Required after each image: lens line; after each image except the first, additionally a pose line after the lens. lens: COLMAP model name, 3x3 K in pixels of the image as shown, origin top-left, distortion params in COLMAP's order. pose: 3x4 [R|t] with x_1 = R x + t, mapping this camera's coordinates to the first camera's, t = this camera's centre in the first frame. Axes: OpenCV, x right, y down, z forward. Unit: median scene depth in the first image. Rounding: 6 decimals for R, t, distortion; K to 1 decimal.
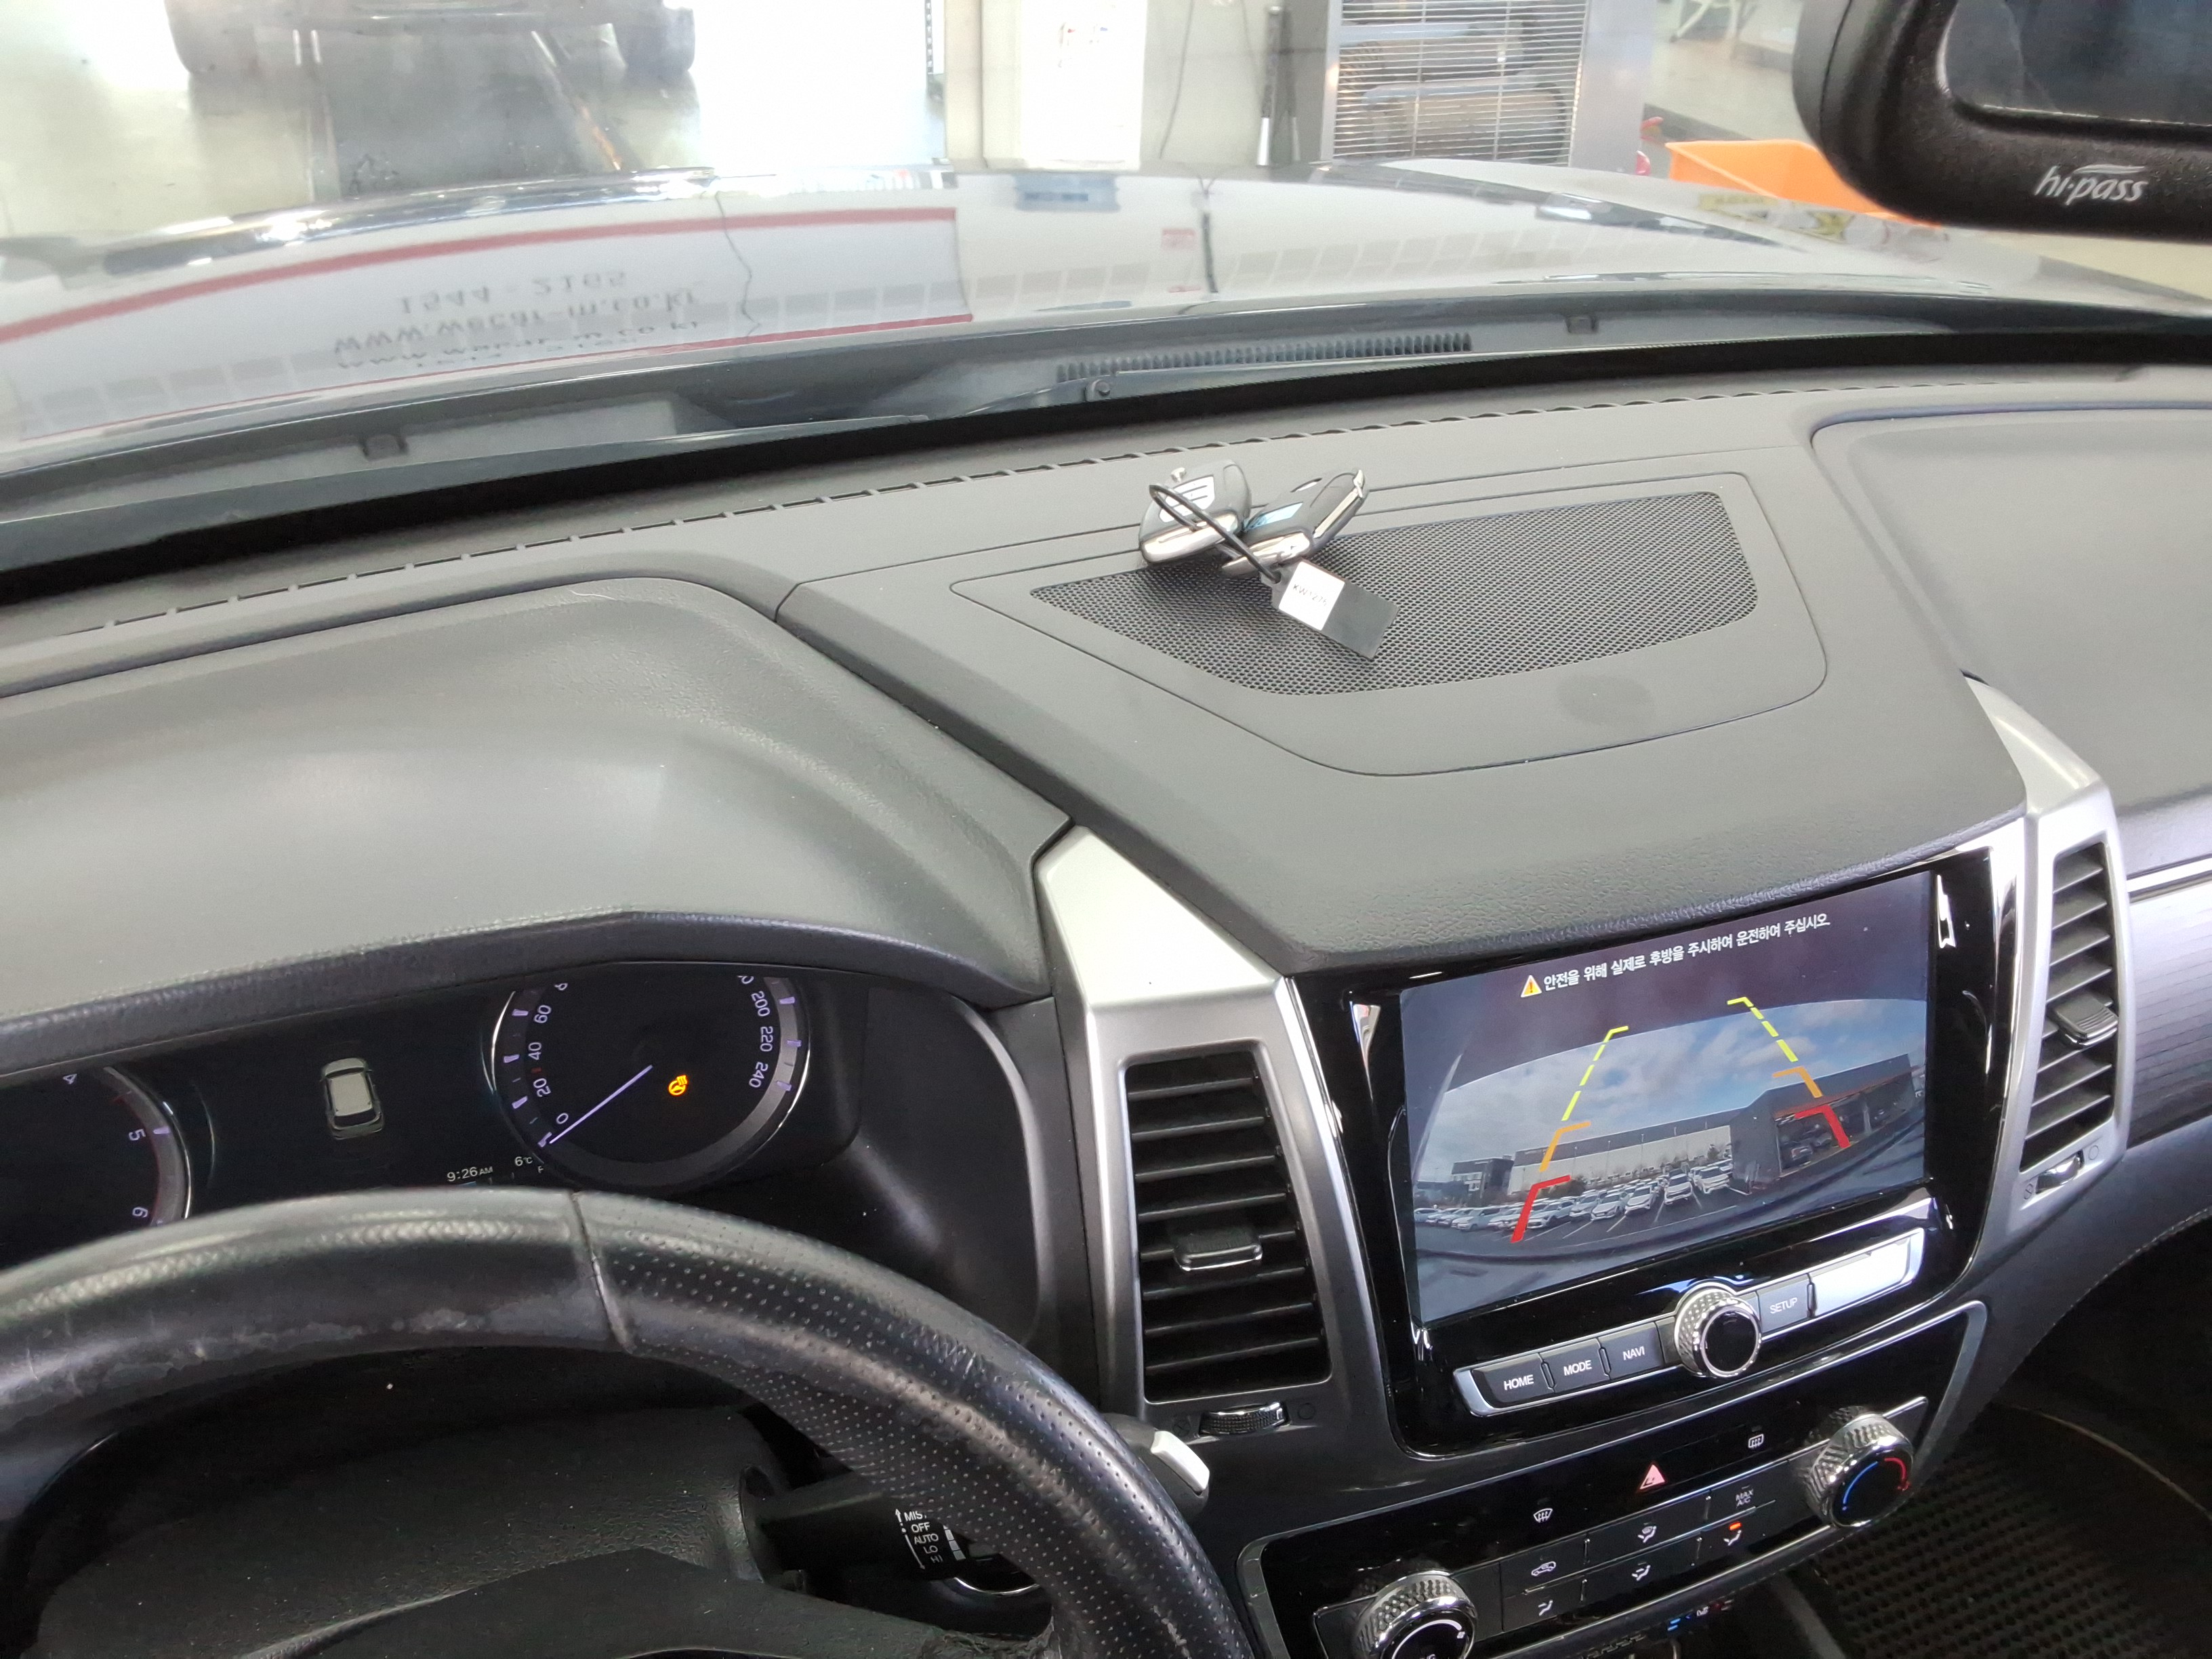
lens RADIAL K [[1767.6, 0, 1115.7], [0, 1767.6, 875.4], [0, 0, 1]] dist [0.108206, -0.153829]
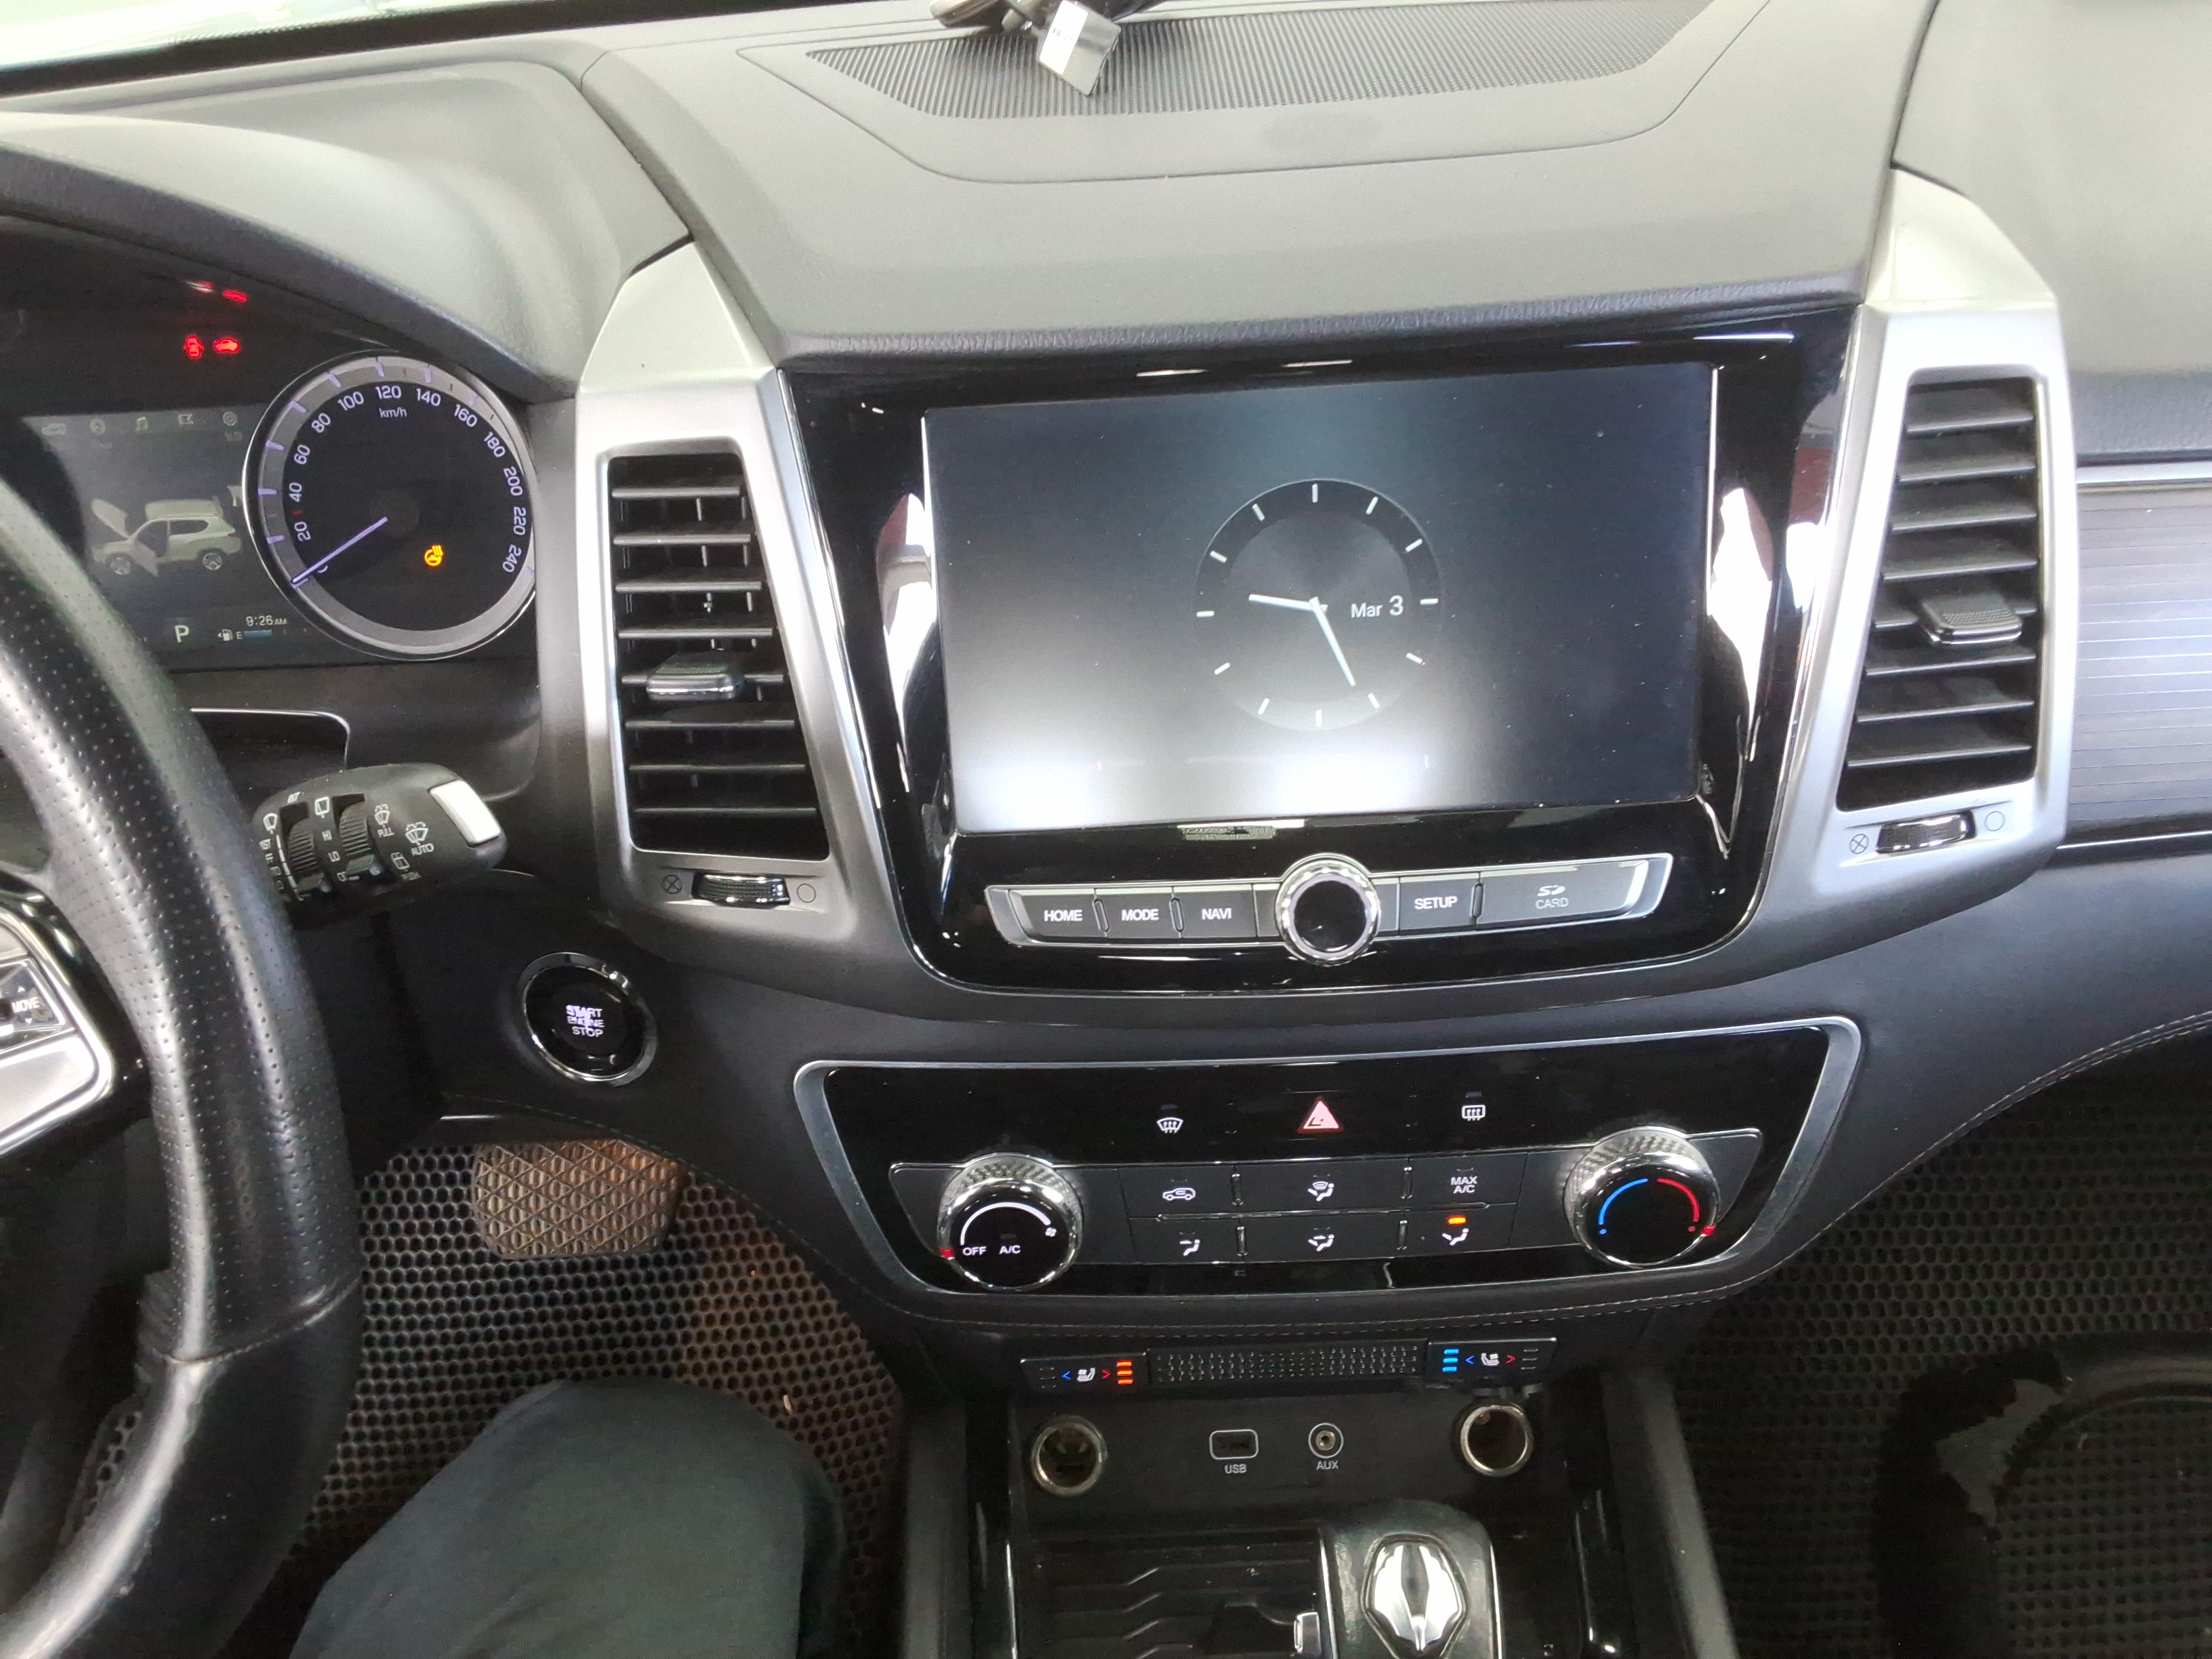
lens RADIAL K [[1767.6, 0, 1124.8], [0, 1767.6, 877.8], [0, 0, 1]] dist [0.108206, -0.153829]
pose [[0.929245, 0.141157, -0.341435, 0.491076], [-0.132122, 0.989987, 0.049702, 0.197720], [0.345032, -0.001074, 0.938590, 0.187483]]
